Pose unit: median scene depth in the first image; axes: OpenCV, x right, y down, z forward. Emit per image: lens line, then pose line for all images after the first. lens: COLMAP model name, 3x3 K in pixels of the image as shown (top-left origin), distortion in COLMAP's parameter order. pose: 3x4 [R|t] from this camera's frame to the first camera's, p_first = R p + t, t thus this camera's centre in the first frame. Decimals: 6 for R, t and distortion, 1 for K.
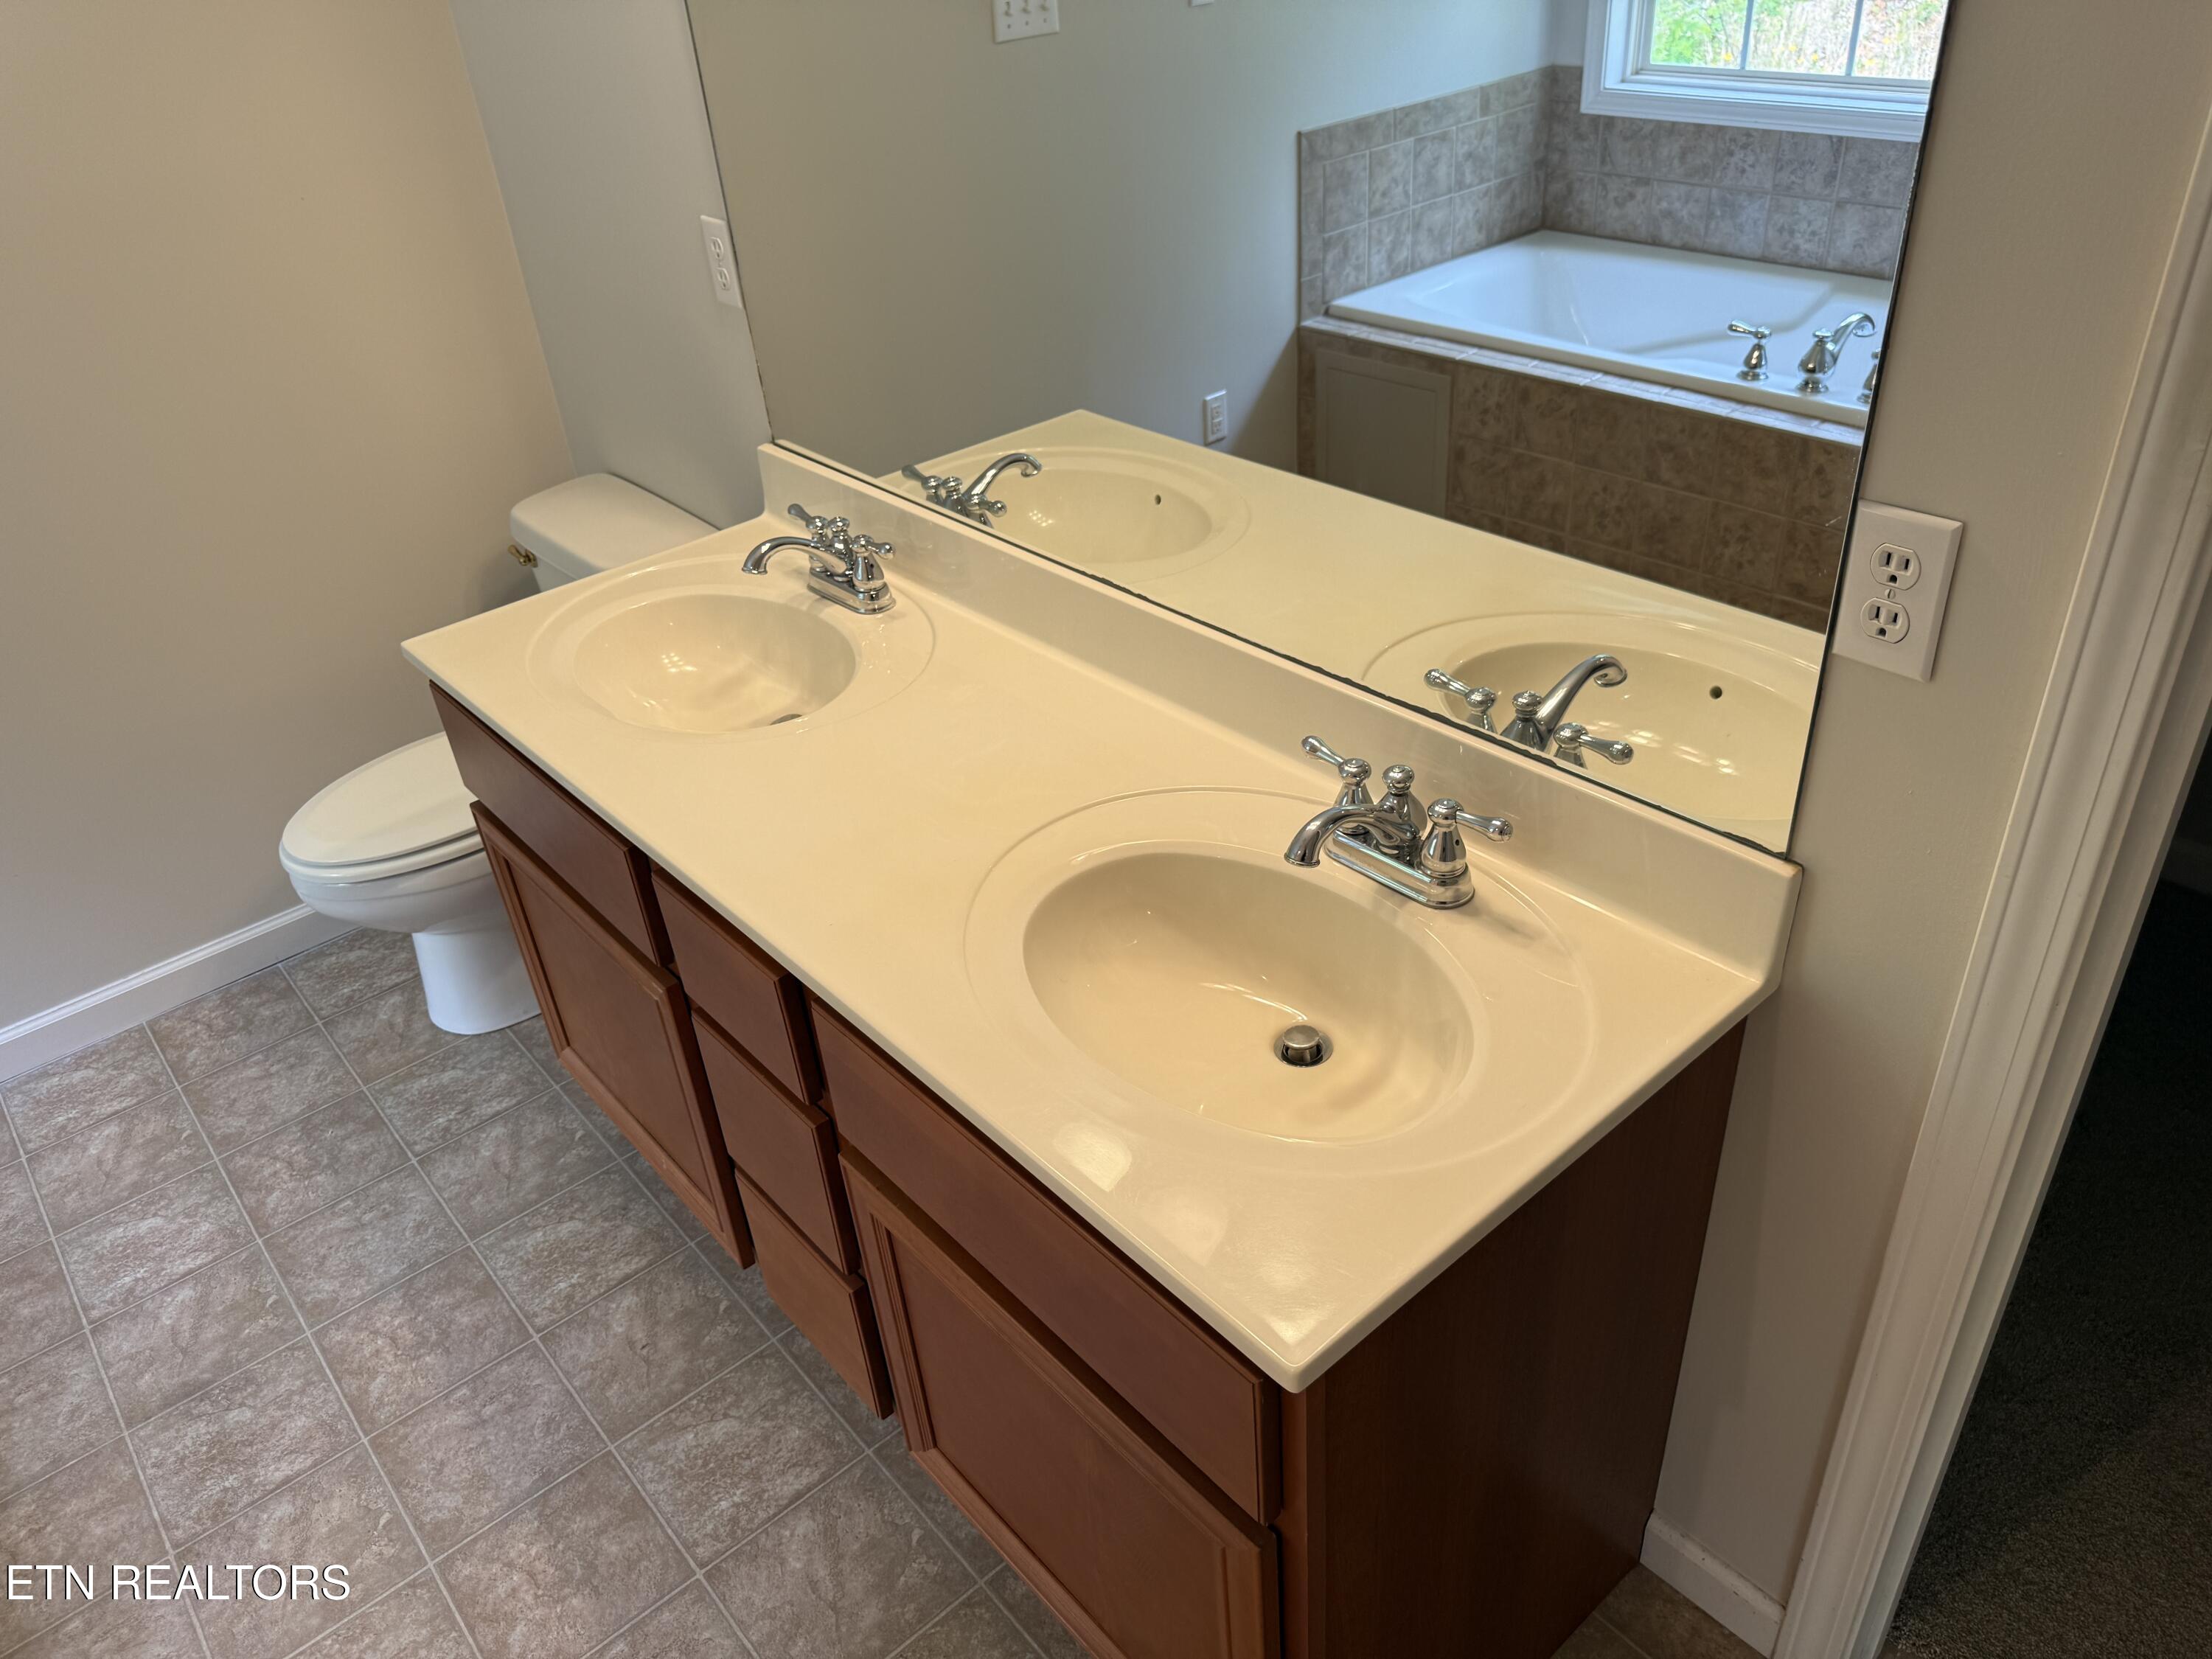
lens RADIAL K [[1586.0, 0, 1103.0], [0, 1586.0, 826.9], [0, 0, 1]] dist [0.086829, -0.104740]
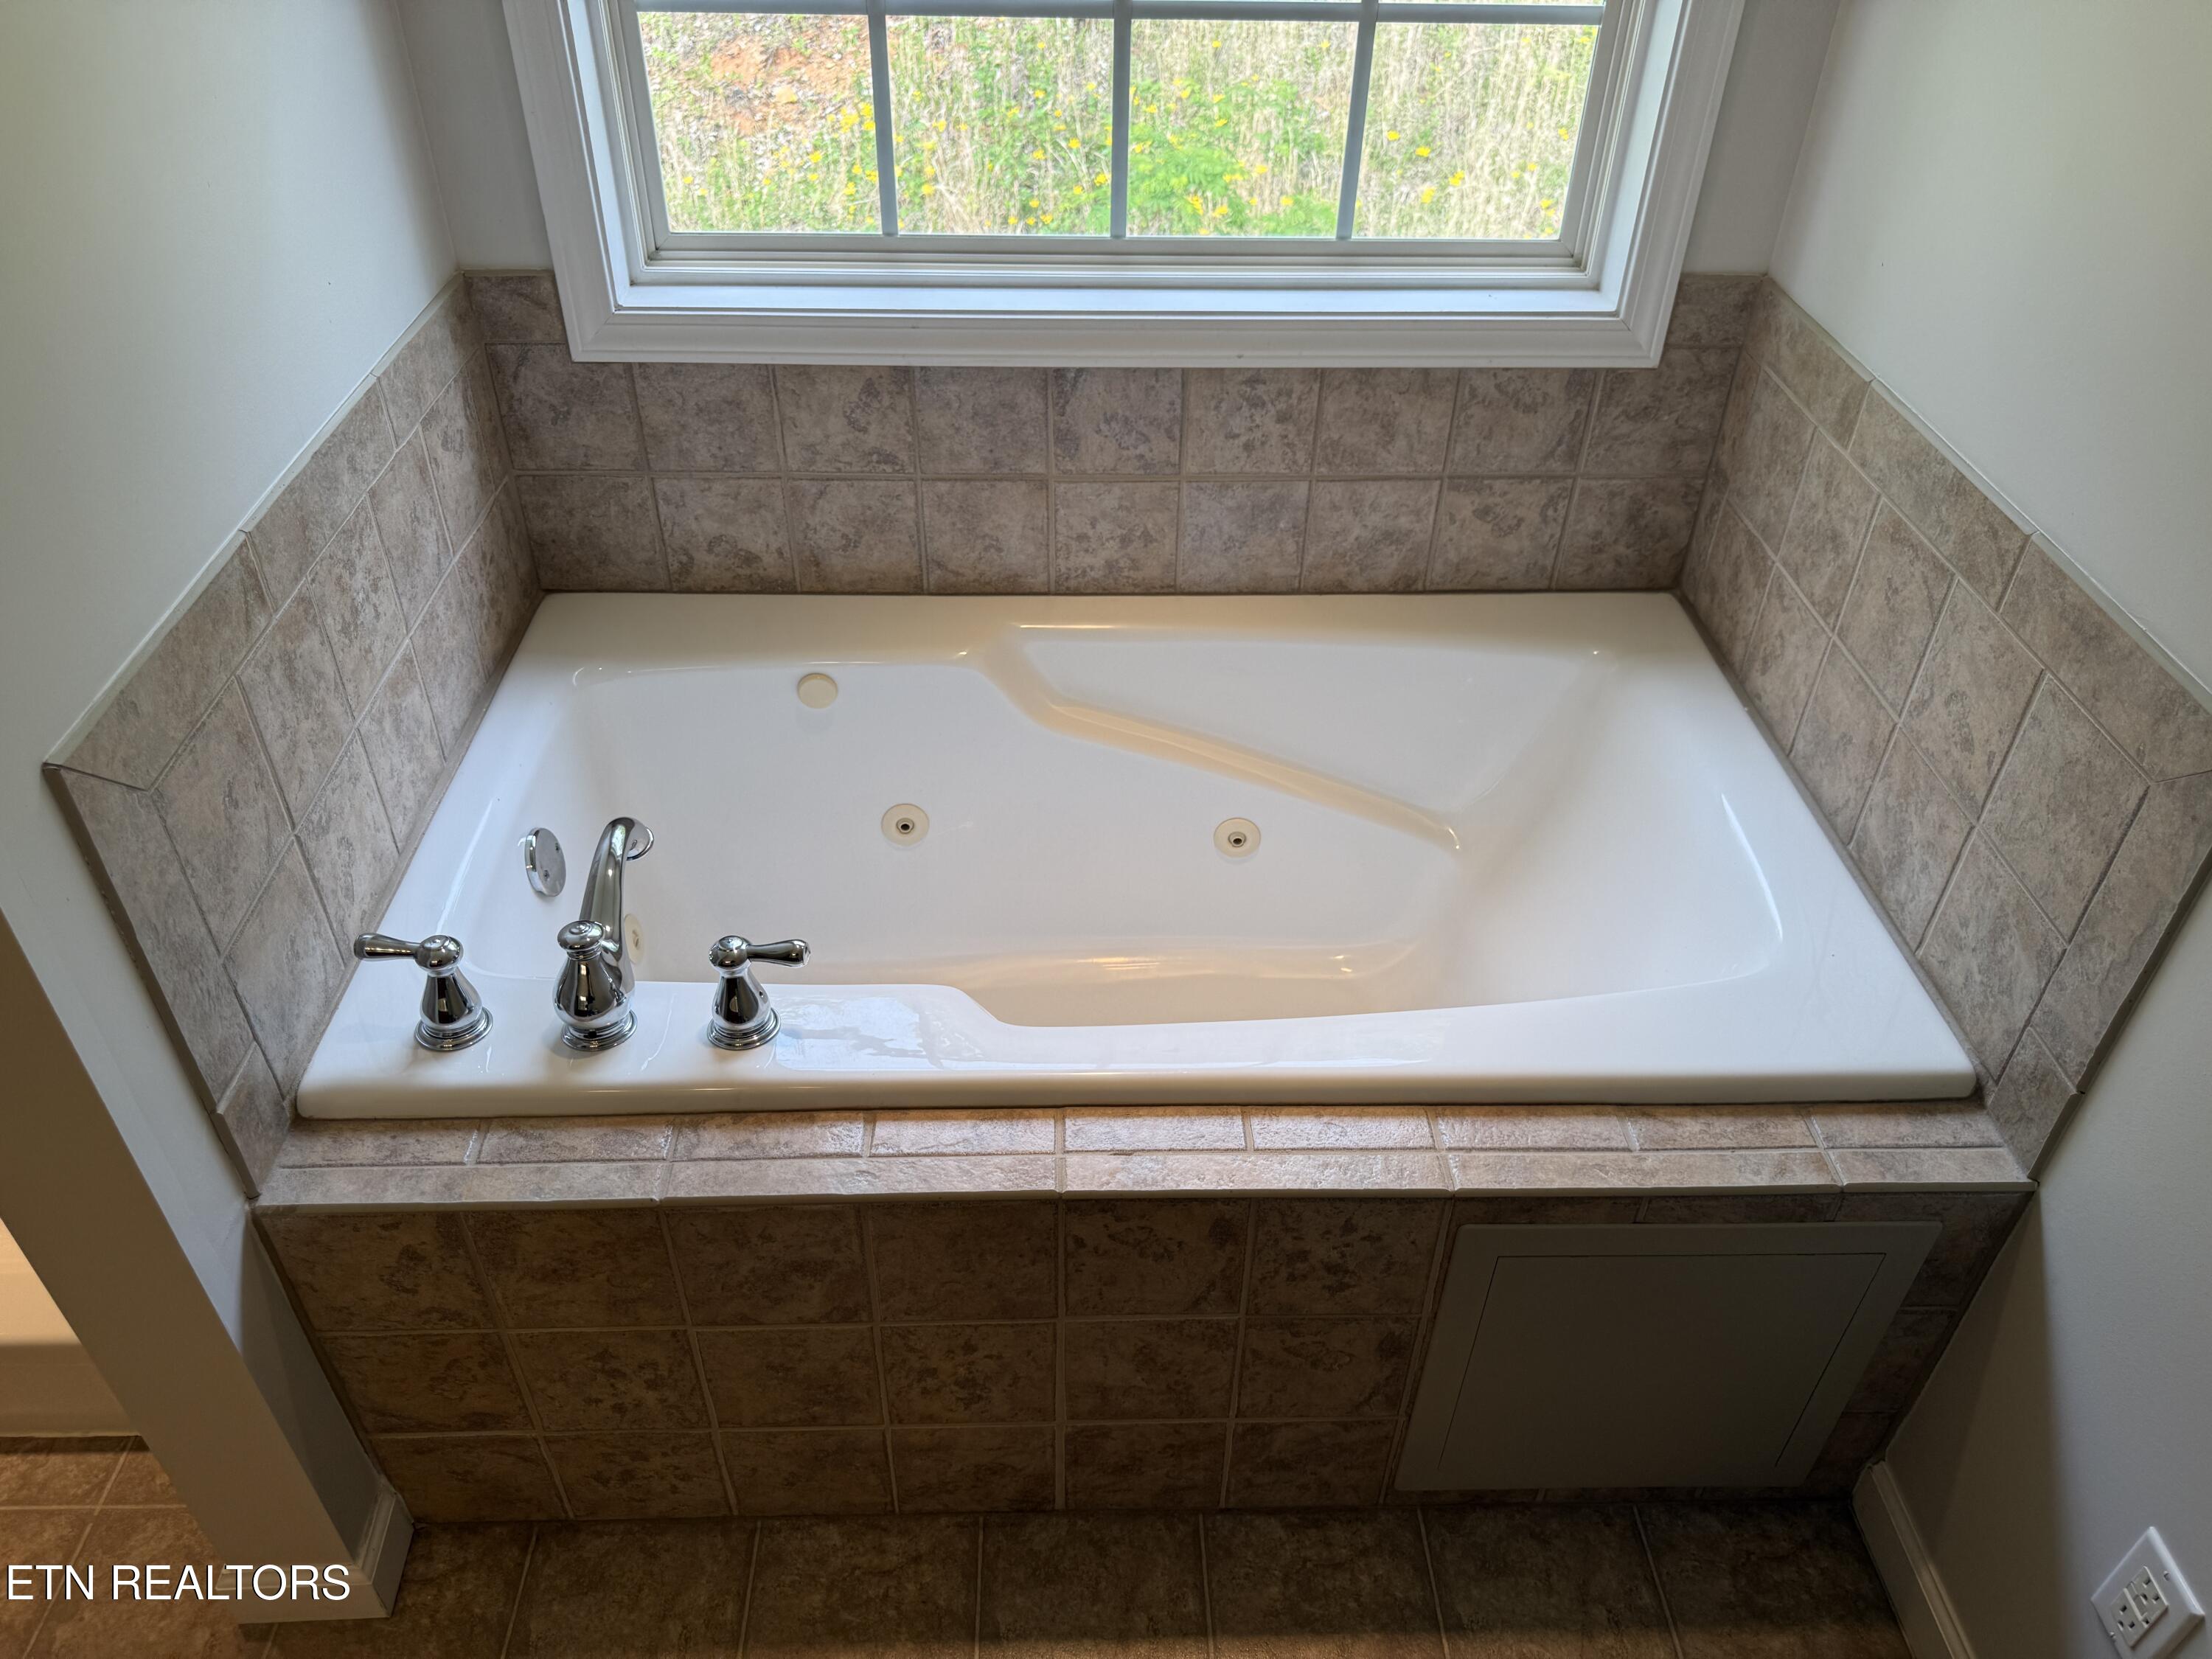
lens RADIAL K [[1586.0, 0, 1103.0], [0, 1586.0, 826.9], [0, 0, 1]] dist [0.086829, -0.104740]
pose [[0.625814, -0.407764, 0.664894, 0.041315], [0.363162, 0.906753, 0.214274, -0.373739], [-0.690268, 0.107369, 0.715543, 0.603670]]
